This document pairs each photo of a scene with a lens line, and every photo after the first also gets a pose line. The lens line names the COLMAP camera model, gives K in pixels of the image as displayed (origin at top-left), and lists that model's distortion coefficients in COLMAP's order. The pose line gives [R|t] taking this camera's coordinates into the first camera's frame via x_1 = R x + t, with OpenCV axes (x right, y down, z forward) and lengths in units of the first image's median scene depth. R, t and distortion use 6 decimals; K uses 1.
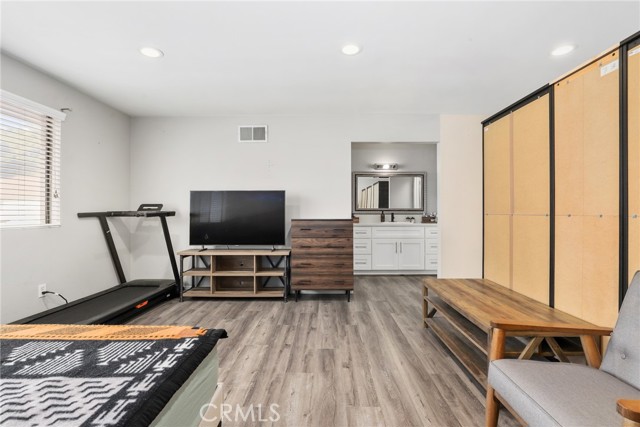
lens RADIAL K [[295.1, 0, 323.4], [0, 295.1, 212.0], [0, 0, 1]] dist [-0.018510, 0.000952]
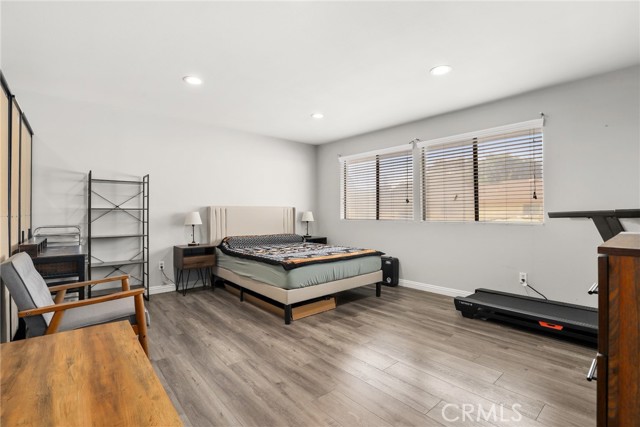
lens RADIAL K [[295.1, 0, 321.7], [0, 295.1, 213.2], [0, 0, 1]] dist [-0.018510, 0.000952]
pose [[-0.749130, 0.004061, -0.662411, 0.400371], [0.008094, 0.999963, -0.003023, 0.002192], [0.662374, -0.007626, -0.749135, 1.223660]]
